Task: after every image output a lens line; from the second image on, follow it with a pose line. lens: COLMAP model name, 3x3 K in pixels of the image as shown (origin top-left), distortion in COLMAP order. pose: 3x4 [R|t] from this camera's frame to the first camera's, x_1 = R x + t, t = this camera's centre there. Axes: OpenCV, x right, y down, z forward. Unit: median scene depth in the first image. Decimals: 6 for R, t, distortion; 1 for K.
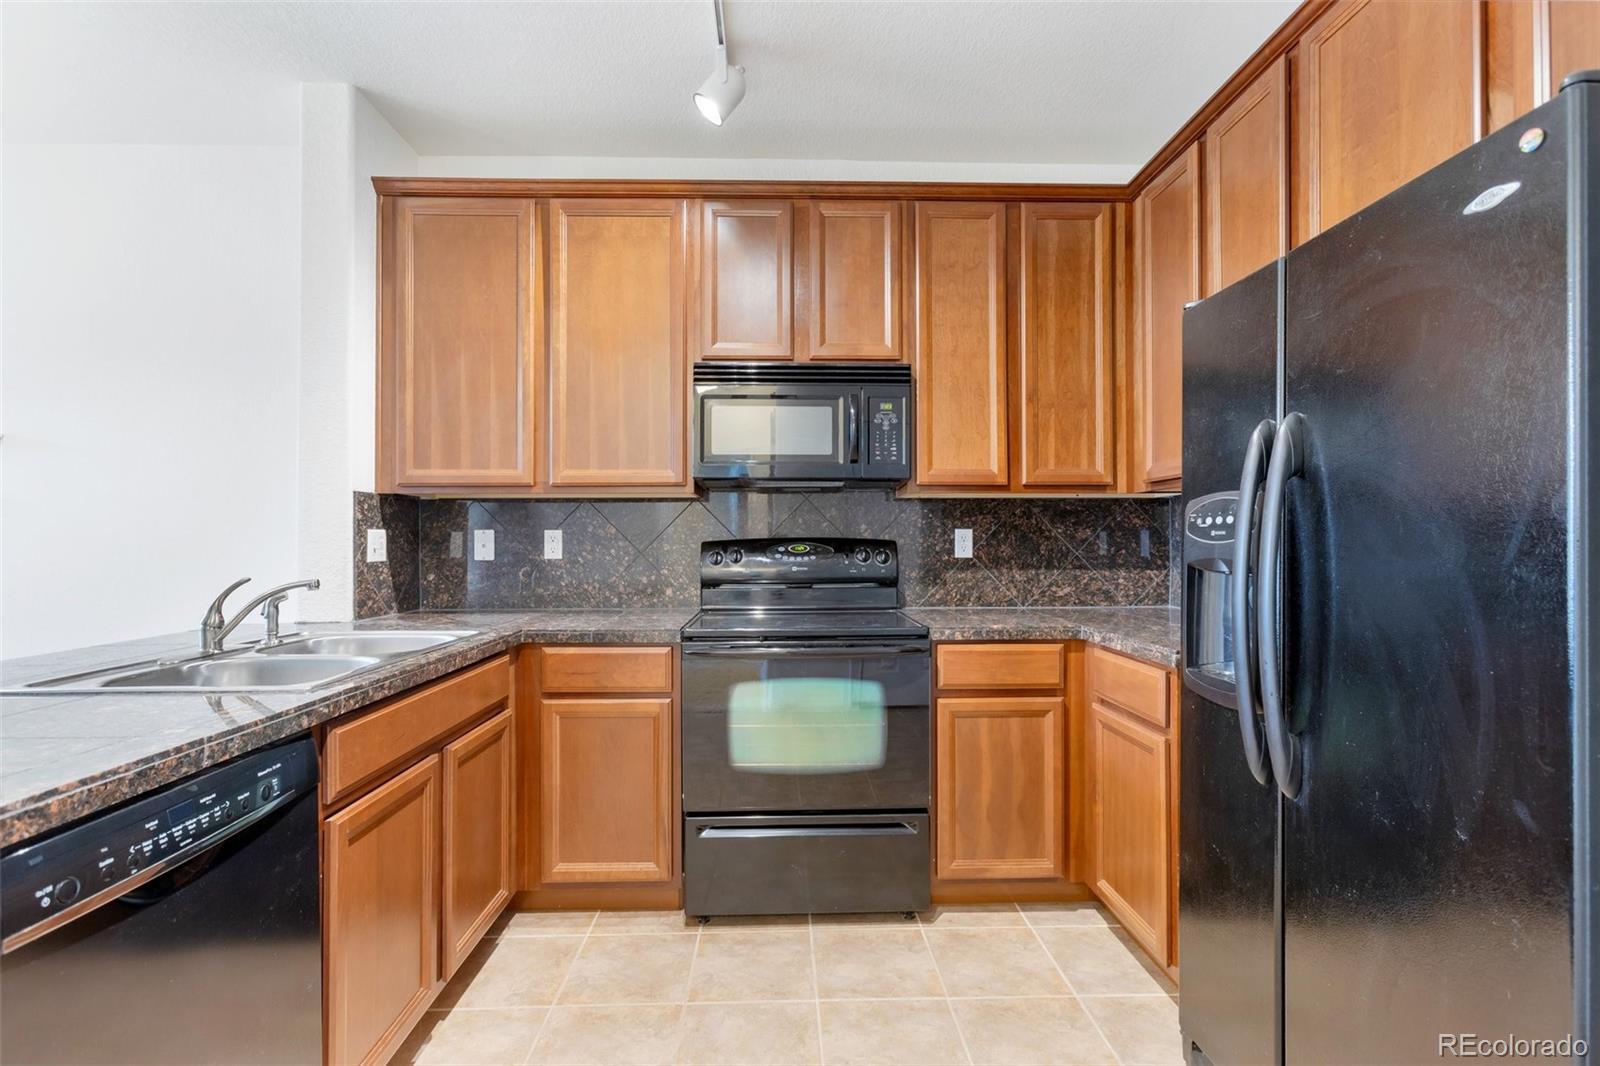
lens RADIAL K [[723.0, 0, 798.1], [0, 723.0, 534.8], [0, 0, 1]] dist [-0.014415, 0.005713]
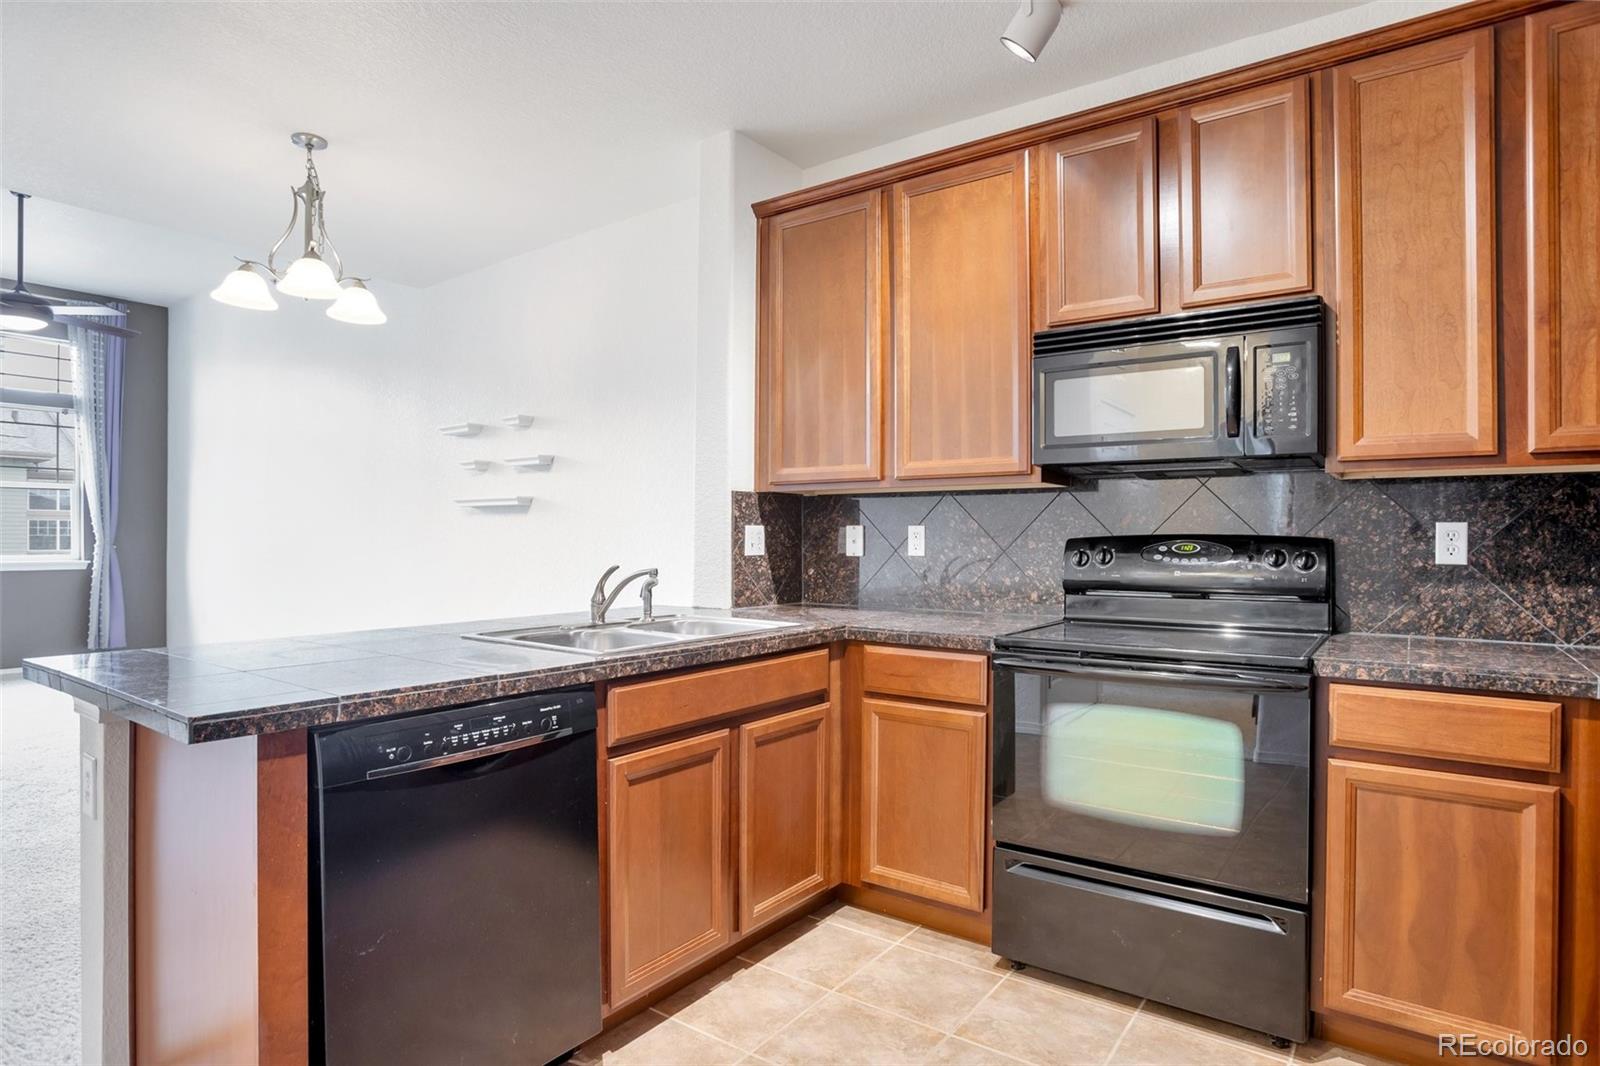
lens RADIAL K [[863.8, 0, 794.7], [0, 863.8, 529.3], [0, 0, 1]] dist [-0.078198, 0.039626]
pose [[0.789350, -0.000757, -0.613944, 0.256256], [0.000677, 1.000000, -0.000363, -0.001375], [0.613944, -0.000129, 0.789350, 0.011352]]
